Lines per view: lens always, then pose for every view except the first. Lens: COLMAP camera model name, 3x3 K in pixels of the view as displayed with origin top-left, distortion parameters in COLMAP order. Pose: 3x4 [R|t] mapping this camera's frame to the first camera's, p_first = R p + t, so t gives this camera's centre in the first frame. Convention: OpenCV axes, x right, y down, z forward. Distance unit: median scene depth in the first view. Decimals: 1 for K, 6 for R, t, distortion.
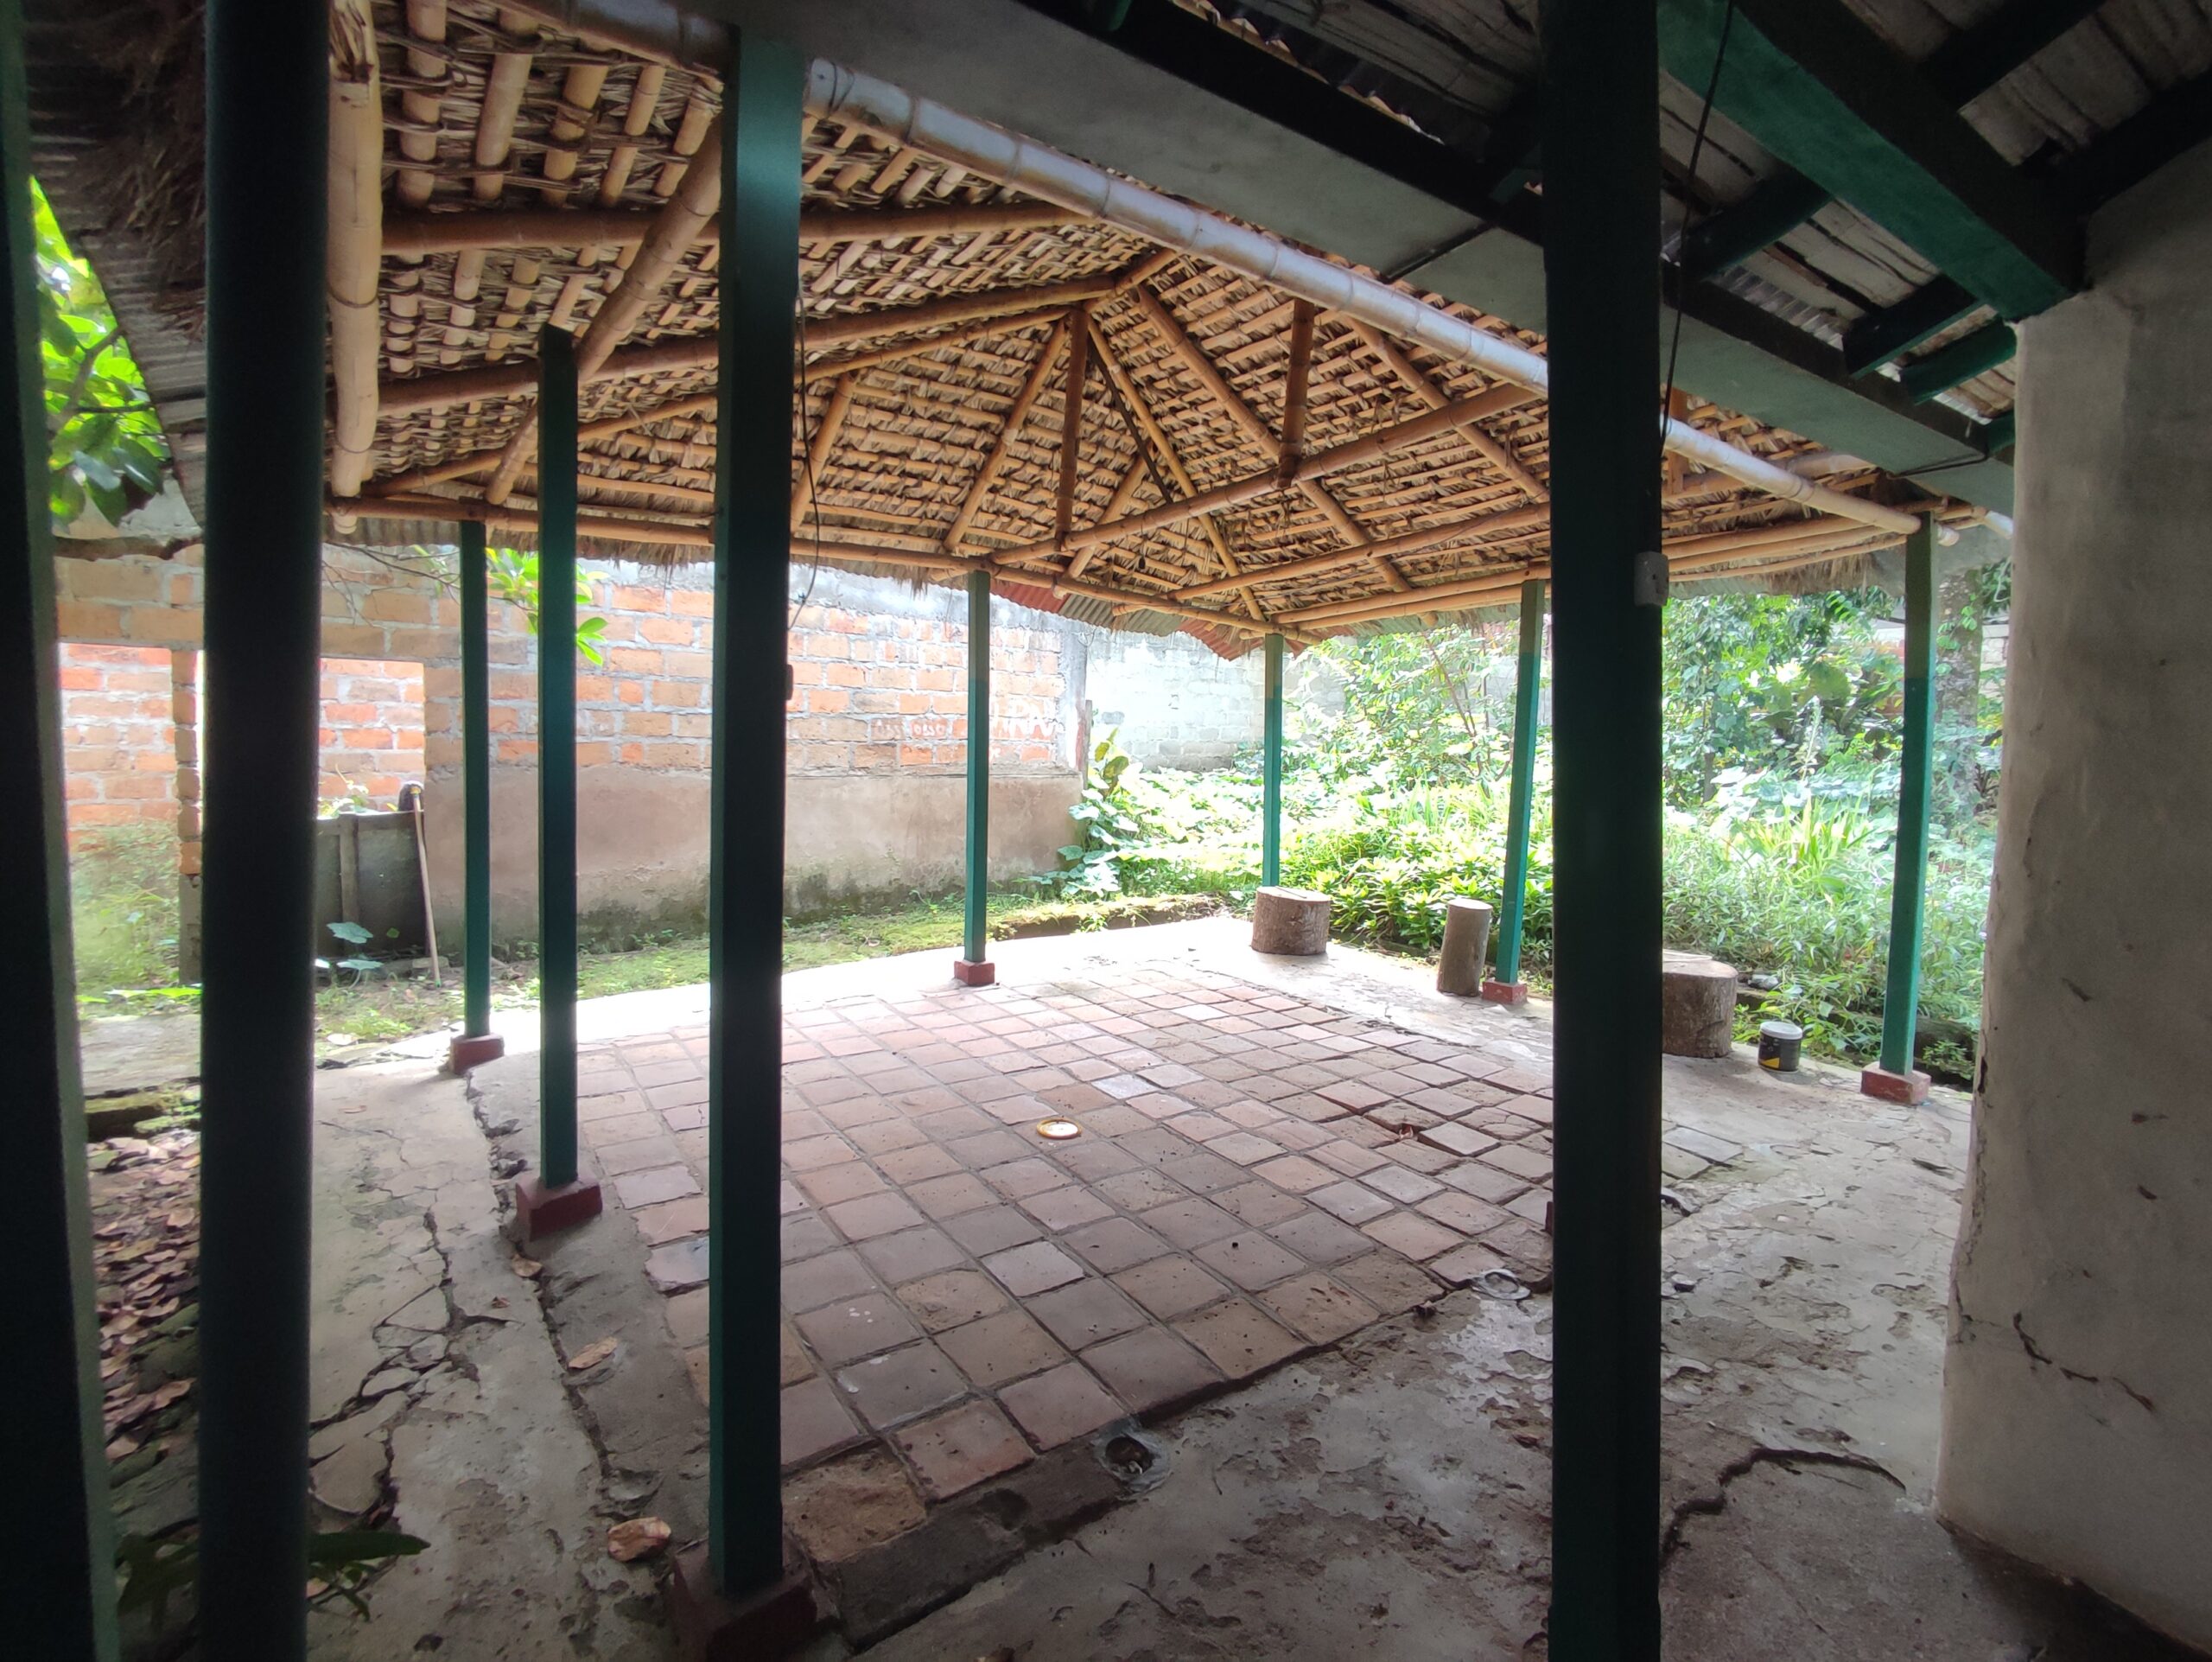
lens RADIAL K [[1008.3, 0, 1116.0], [0, 1008.3, 828.4], [0, 0, 1]] dist [-0.006611, 0.000476]
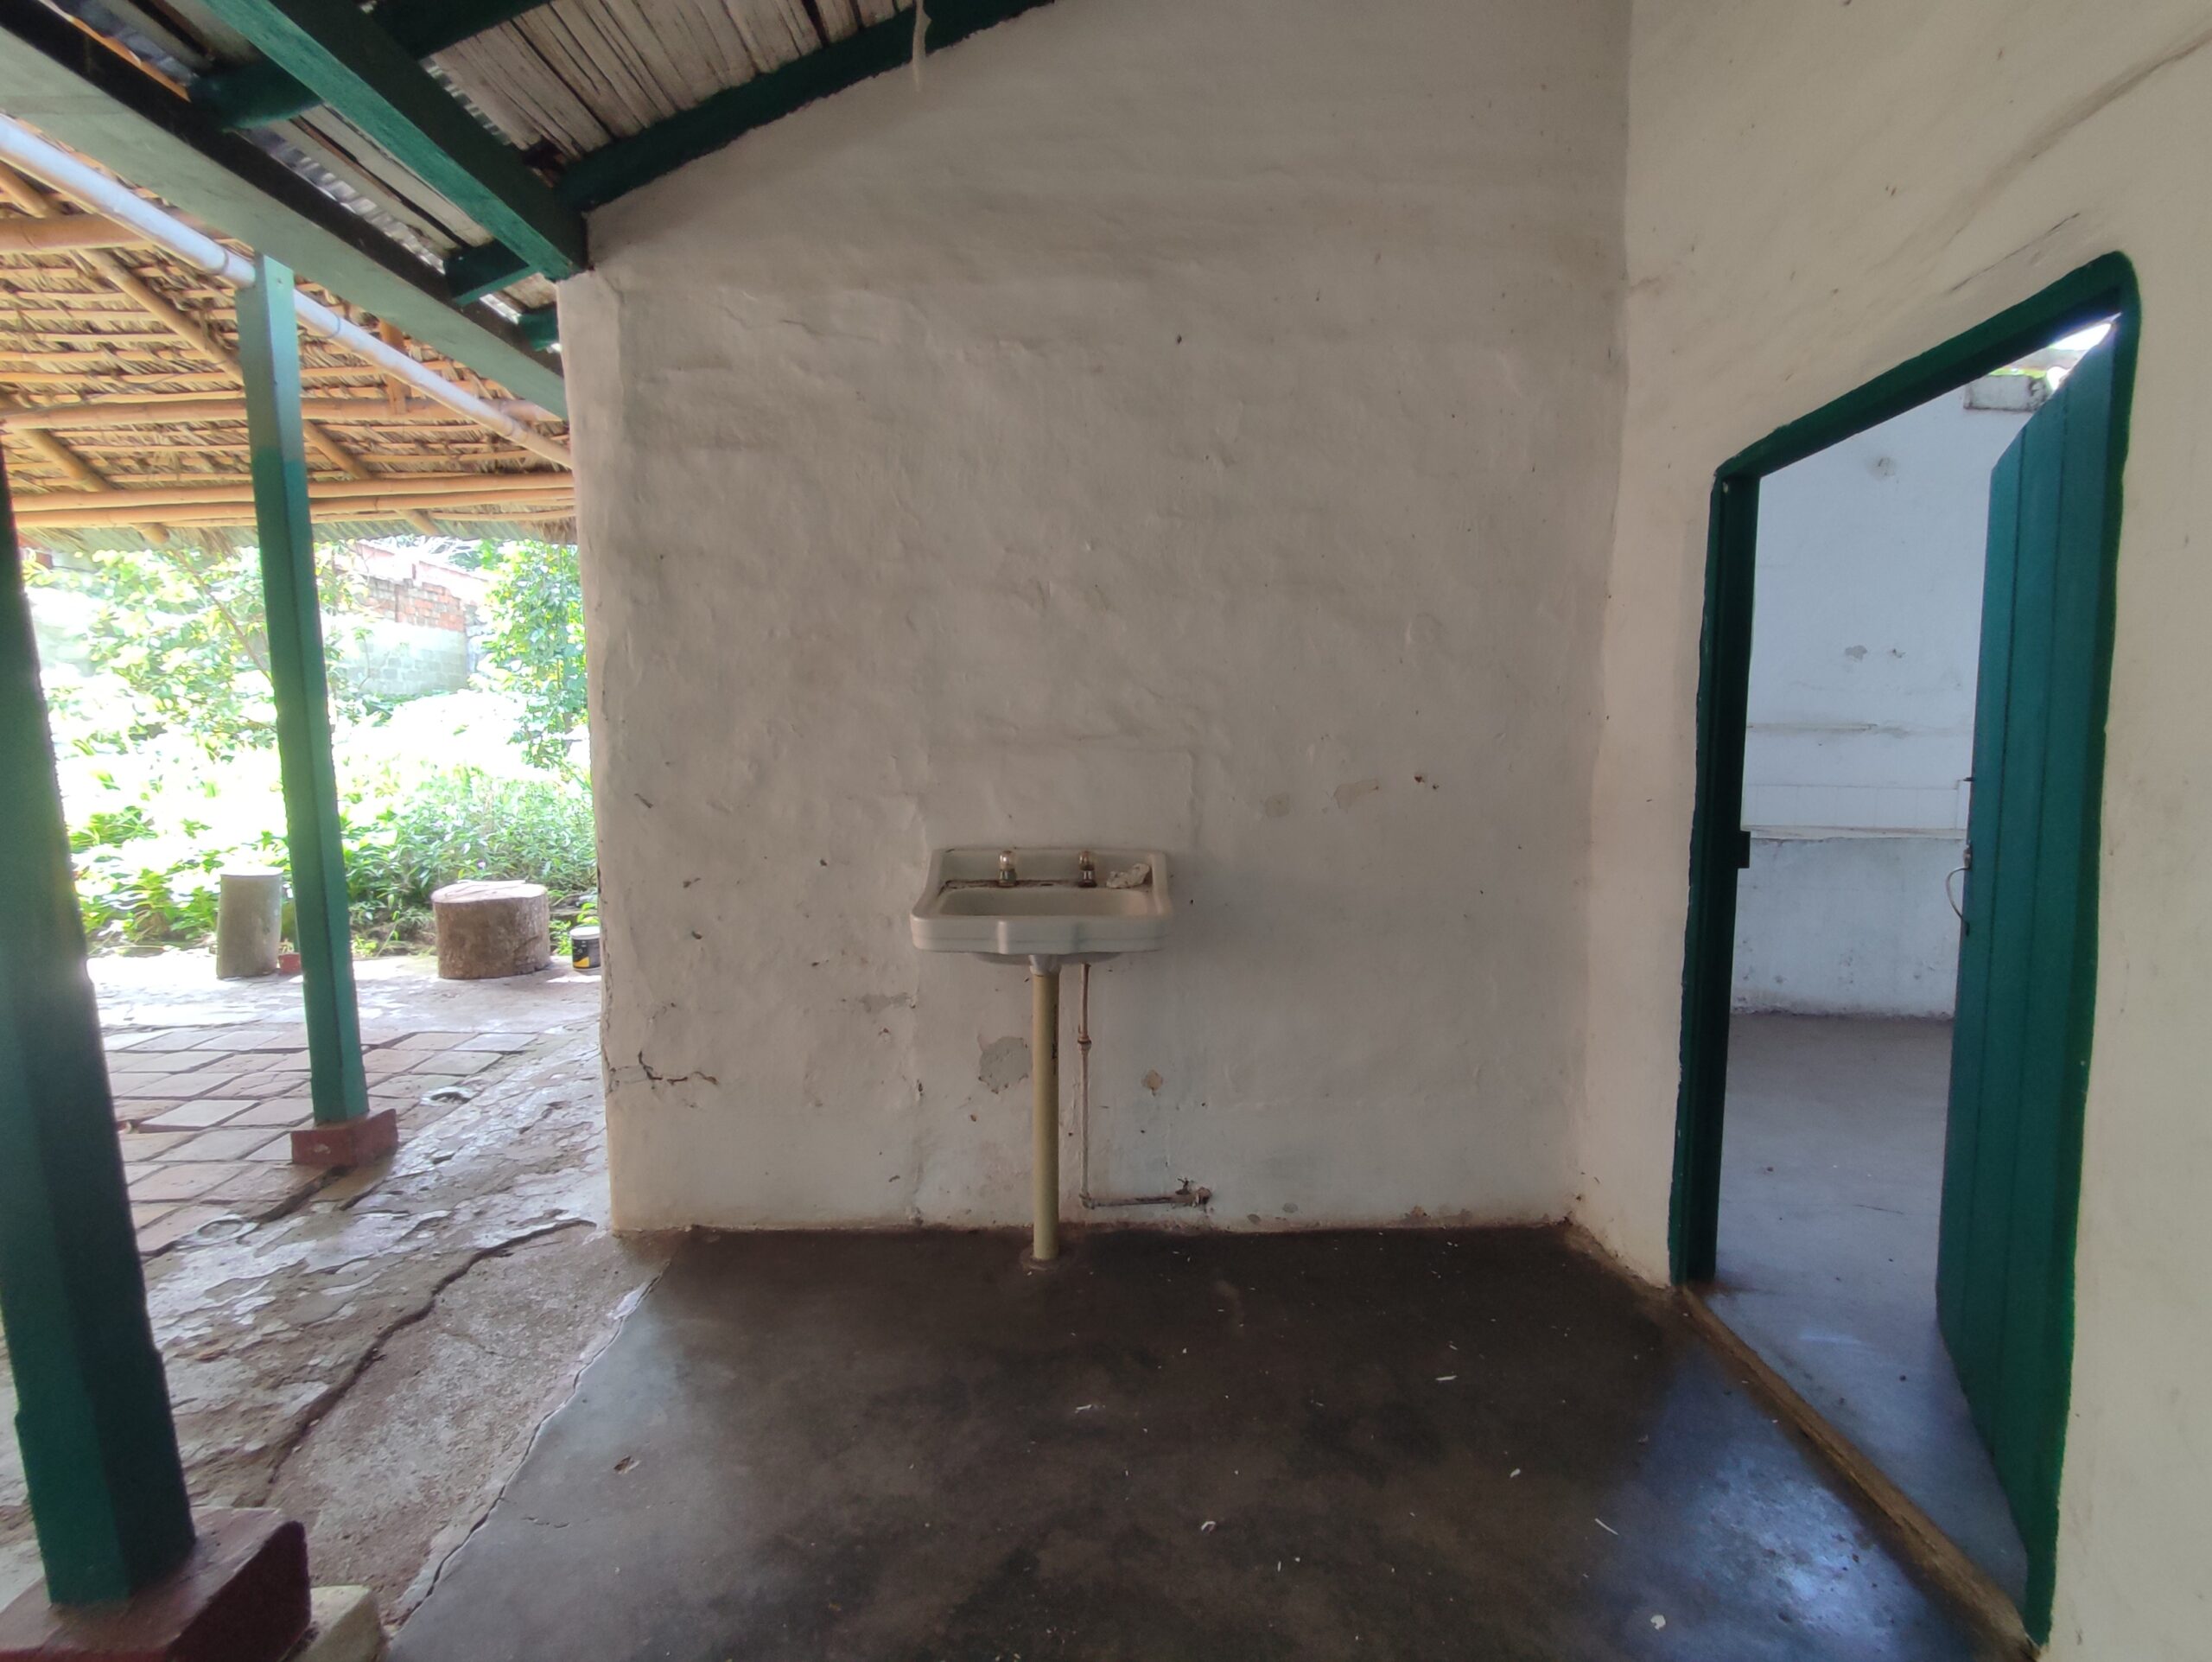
lens RADIAL K [[1008.3, 0, 1112.7], [0, 1008.3, 828.2], [0, 0, 1]] dist [-0.006611, 0.000476]
pose [[0.557411, -0.102562, 0.823877, 0.094148], [0.092007, 0.993859, 0.061473, 0.084628], [-0.825123, 0.041537, 0.563424, -0.136616]]
